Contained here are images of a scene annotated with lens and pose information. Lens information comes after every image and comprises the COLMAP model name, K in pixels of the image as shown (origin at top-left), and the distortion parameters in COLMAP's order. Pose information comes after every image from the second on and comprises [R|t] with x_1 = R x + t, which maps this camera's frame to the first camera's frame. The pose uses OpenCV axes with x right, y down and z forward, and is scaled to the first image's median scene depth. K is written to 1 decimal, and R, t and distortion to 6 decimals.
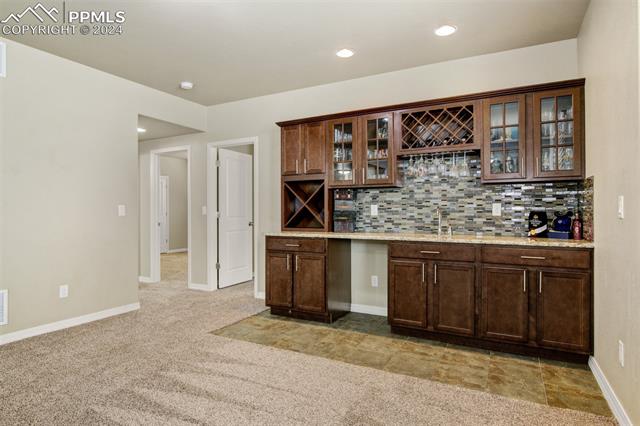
lens RADIAL K [[367.7, 0, 318.5], [0, 367.7, 212.4], [0, 0, 1]] dist [-0.000350, -0.001890]
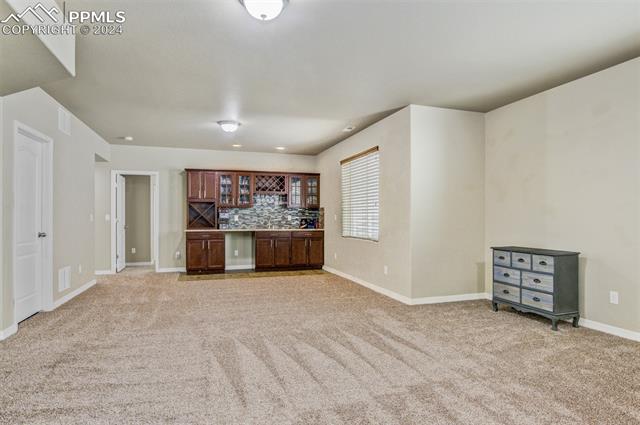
lens RADIAL K [[367.7, 0, 321.4], [0, 367.7, 215.8], [0, 0, 1]] dist [-0.000350, -0.001890]
pose [[0.694387, 0.008172, 0.719555, -1.063545], [-0.000035, 0.999936, -0.011323, 0.005453], [-0.719601, 0.007837, 0.694343, -0.810177]]
